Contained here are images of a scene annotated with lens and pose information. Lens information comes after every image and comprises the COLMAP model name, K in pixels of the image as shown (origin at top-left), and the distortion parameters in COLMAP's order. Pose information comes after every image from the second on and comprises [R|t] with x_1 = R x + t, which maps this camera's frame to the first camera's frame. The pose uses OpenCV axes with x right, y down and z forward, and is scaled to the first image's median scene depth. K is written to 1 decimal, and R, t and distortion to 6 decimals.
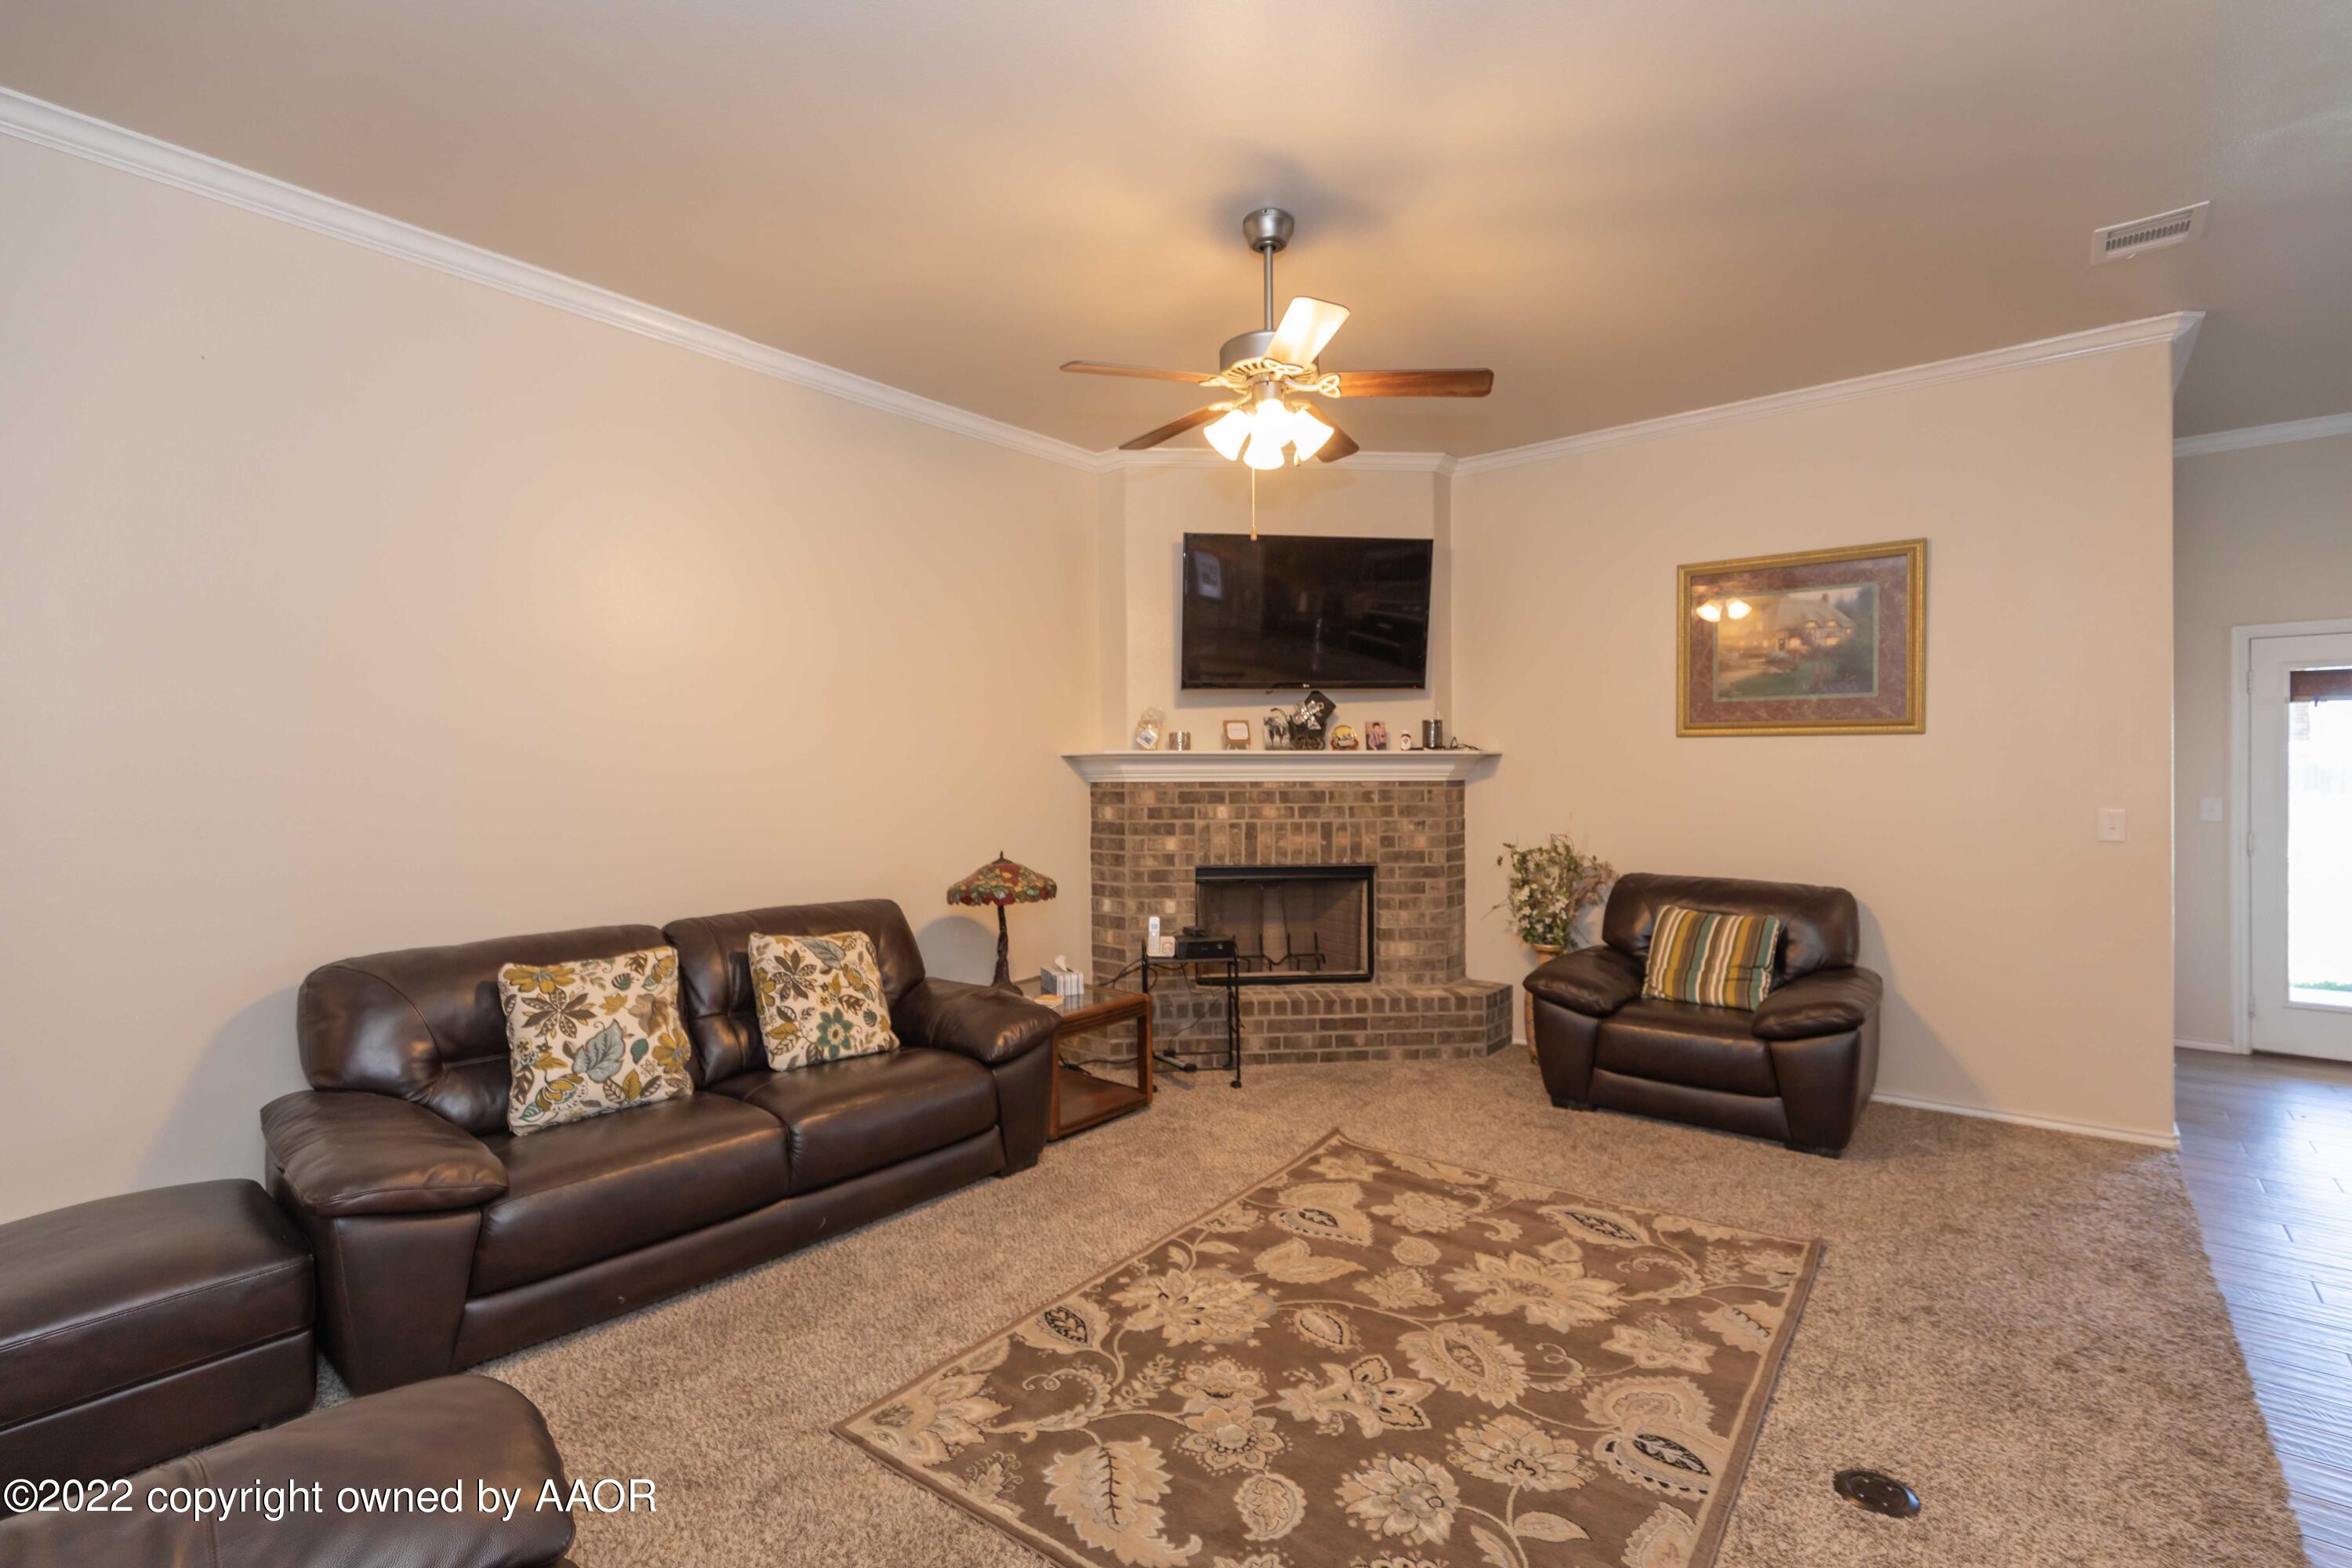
lens RADIAL K [[1057.2, 0, 1184.4], [0, 1057.2, 775.0], [0, 0, 1]] dist [0.006838, -0.000160]
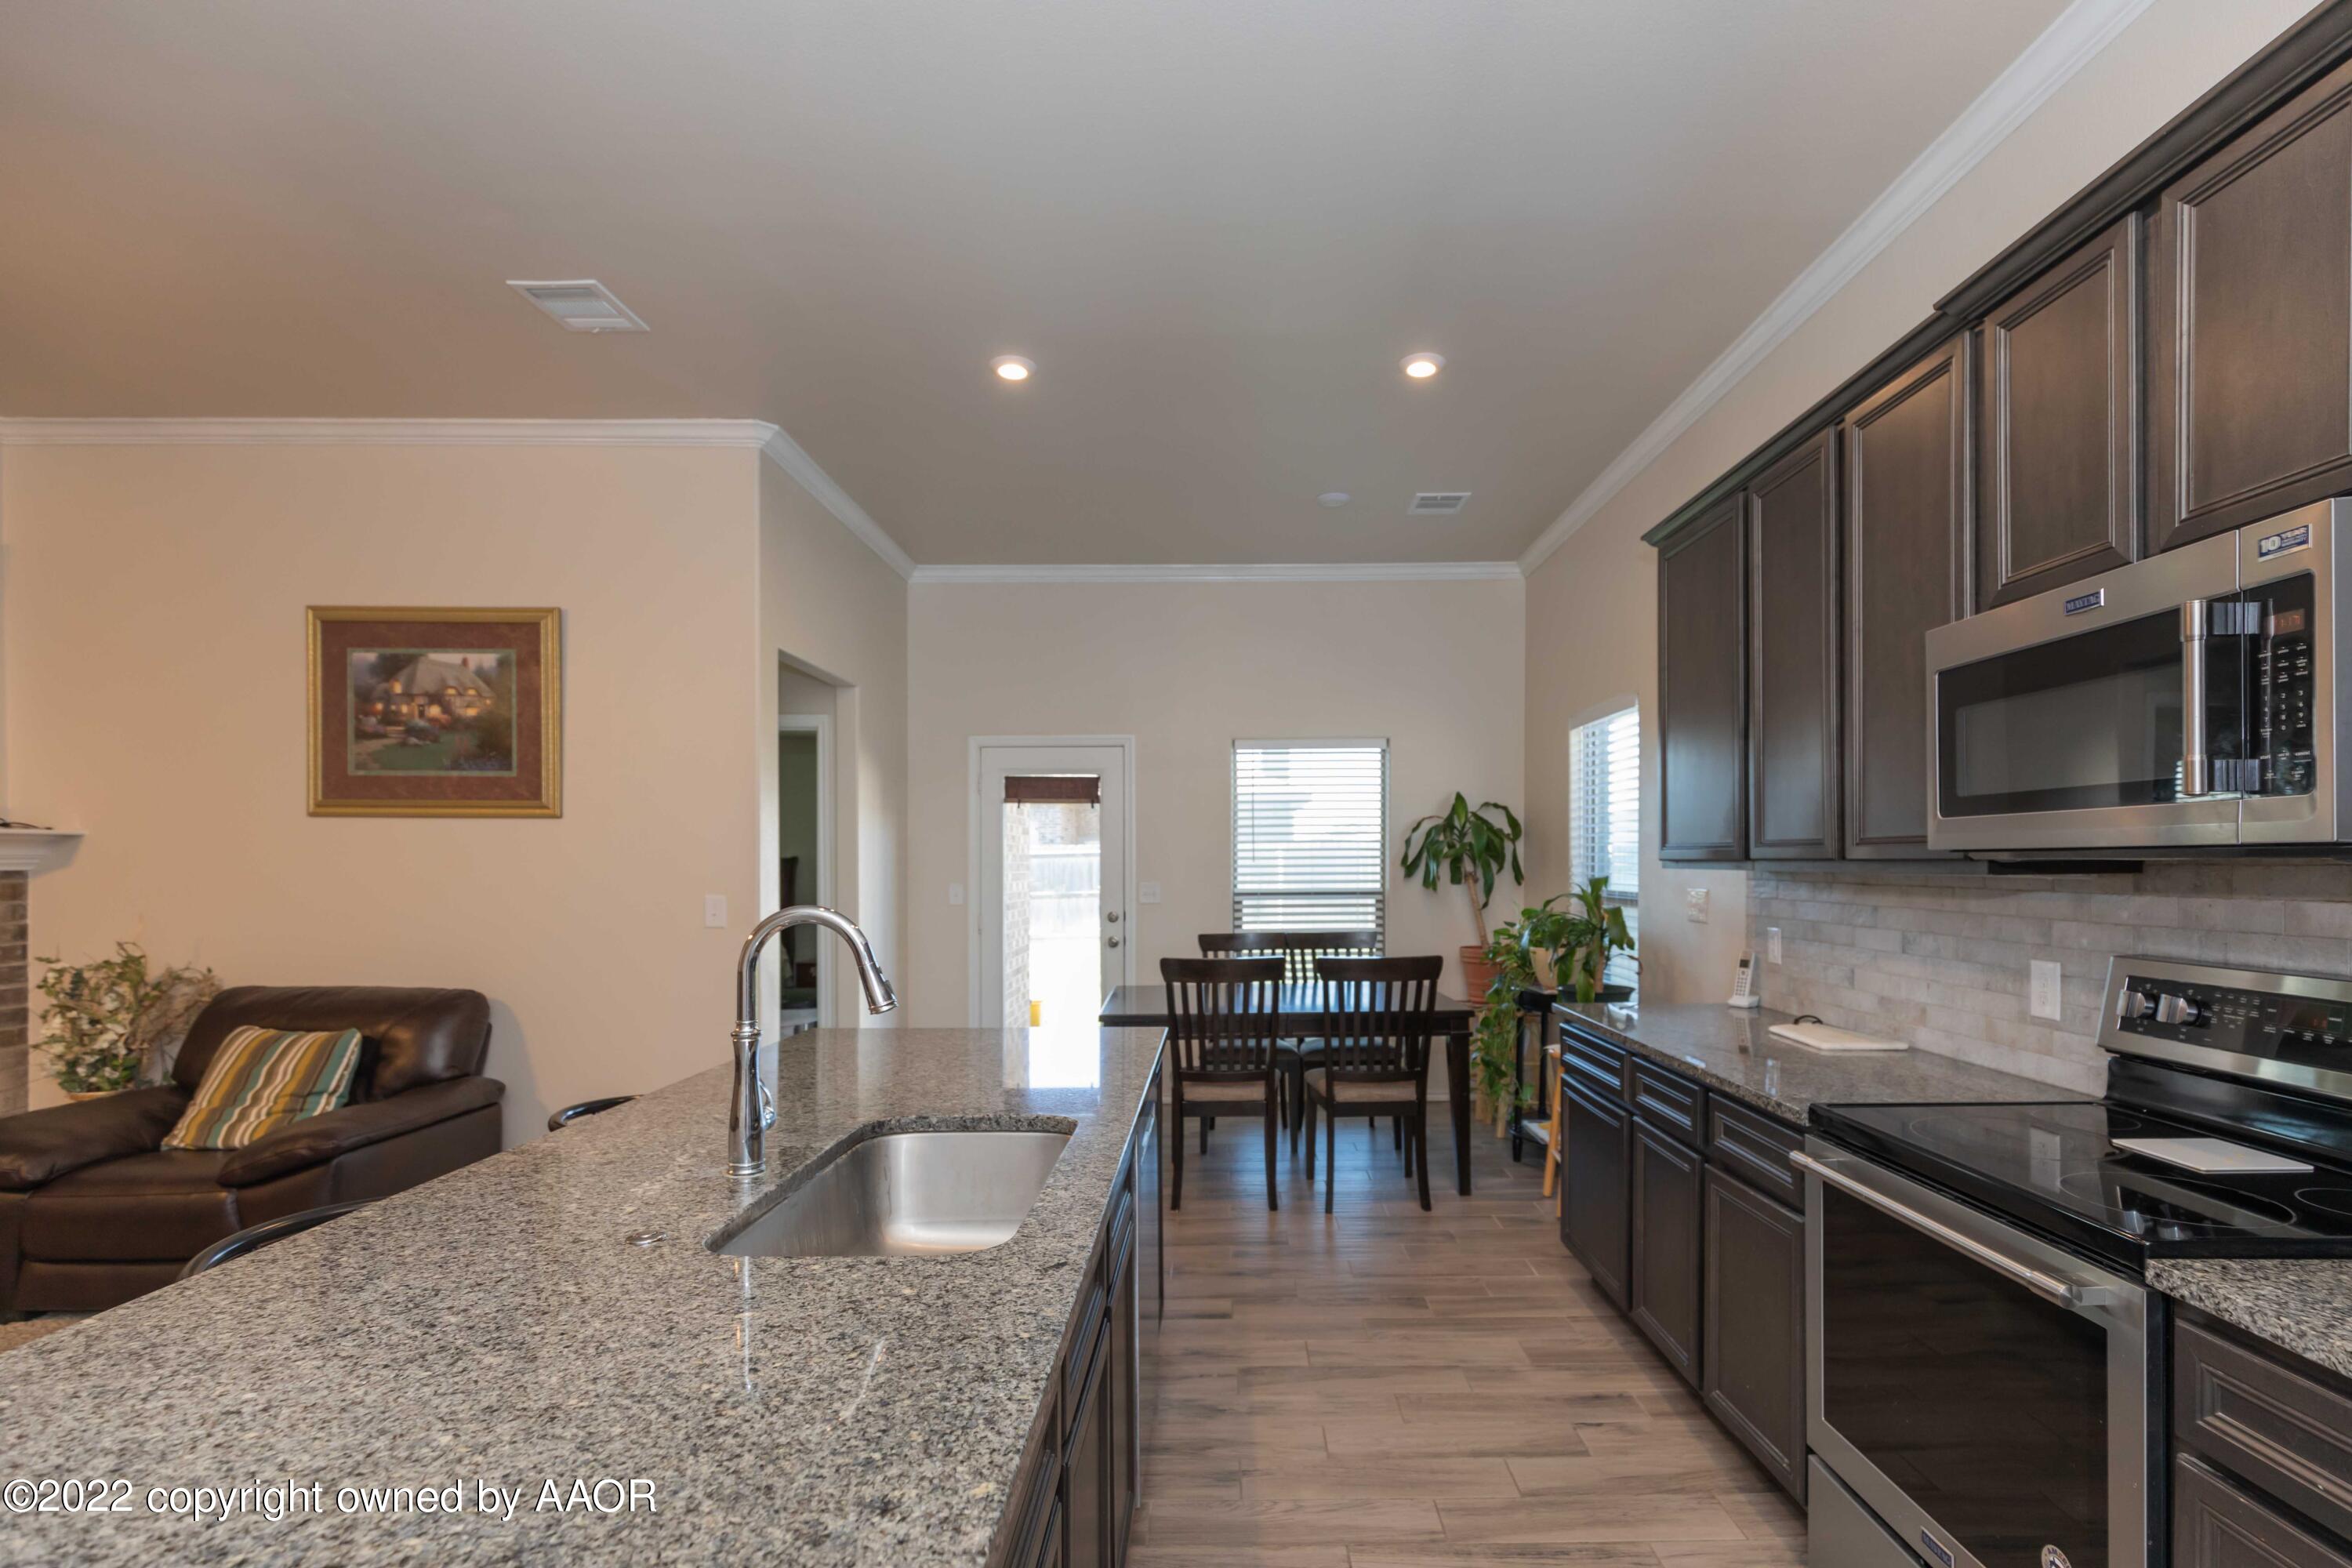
lens RADIAL K [[1099.4, 0, 1237.0], [0, 1099.4, 863.2], [0, 0, 1]] dist [-0.000506, -0.000225]
pose [[0.767147, 0.002051, 0.641468, 0.529490], [0.003080, 0.999972, -0.006881, 0.009046], [-0.641464, 0.007254, 0.767119, -0.117026]]
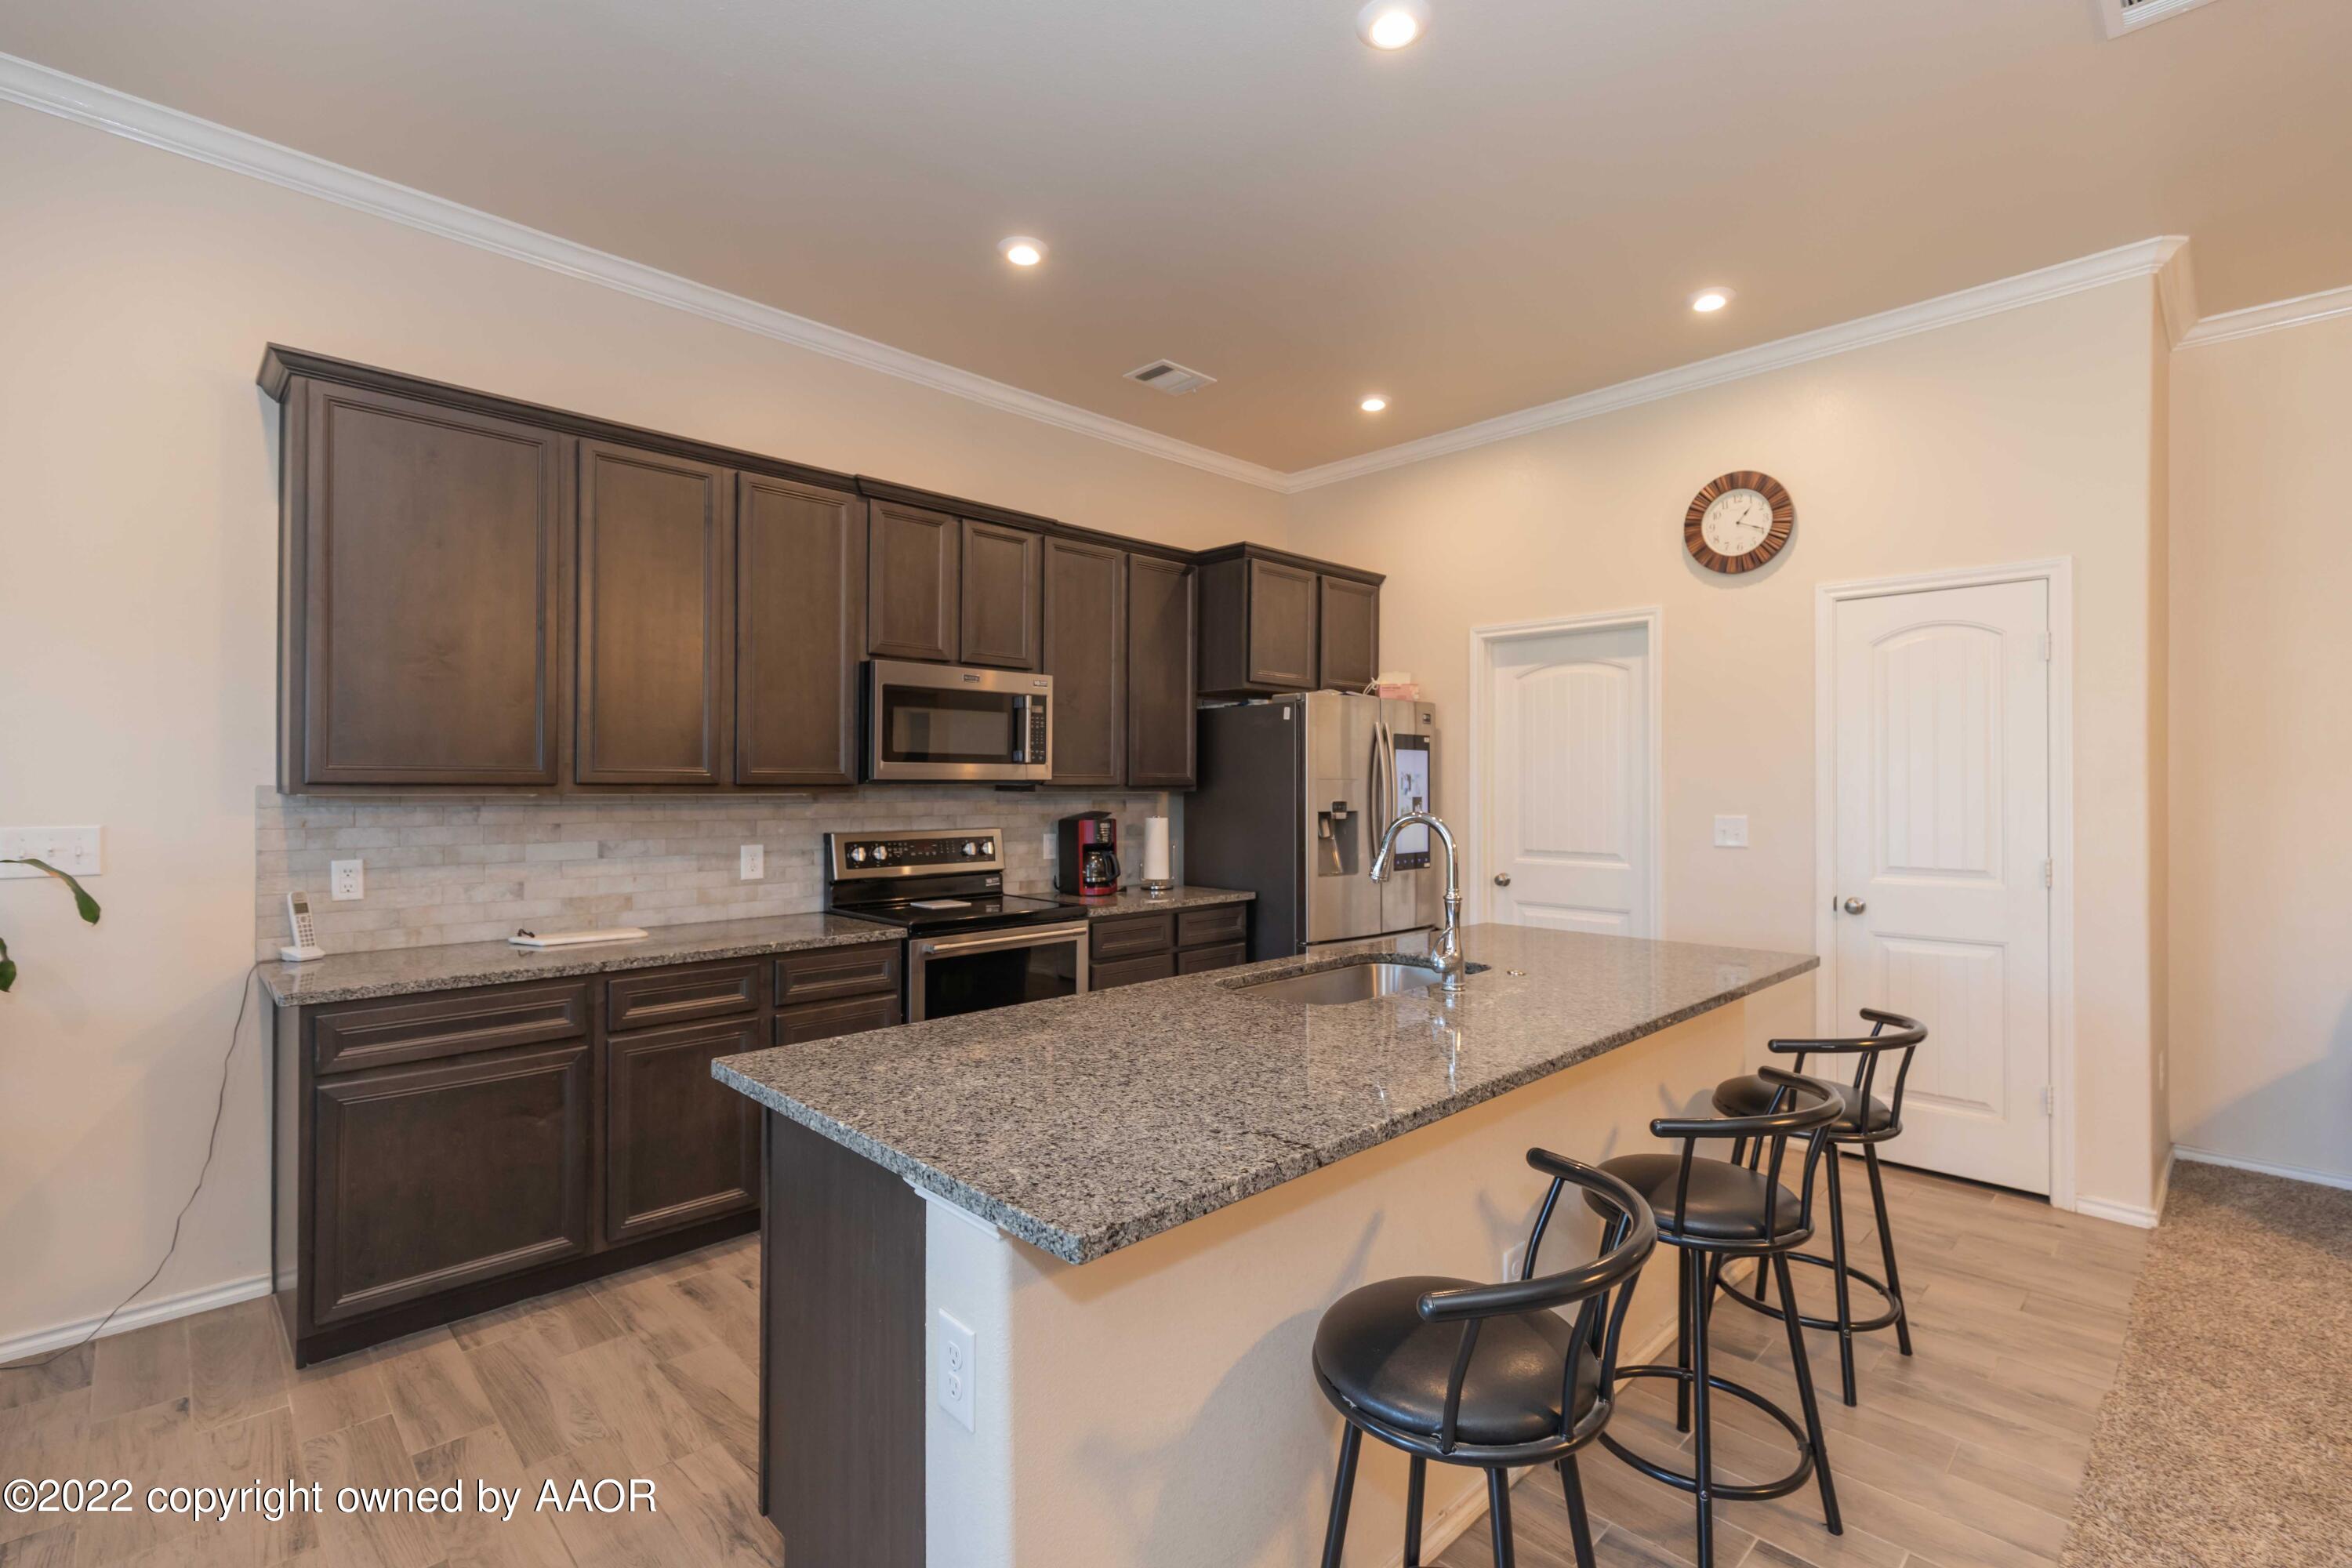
lens RADIAL K [[1056.0, 0, 1211.9], [0, 1056.0, 775.6], [0, 0, 1]] dist [-0.001803, -0.000589]
pose [[-0.994885, 0.004135, 0.100925, 0.712342], [0.003911, 0.999989, -0.002417, 0.001228], [-0.100934, -0.002010, -0.994891, 0.845877]]
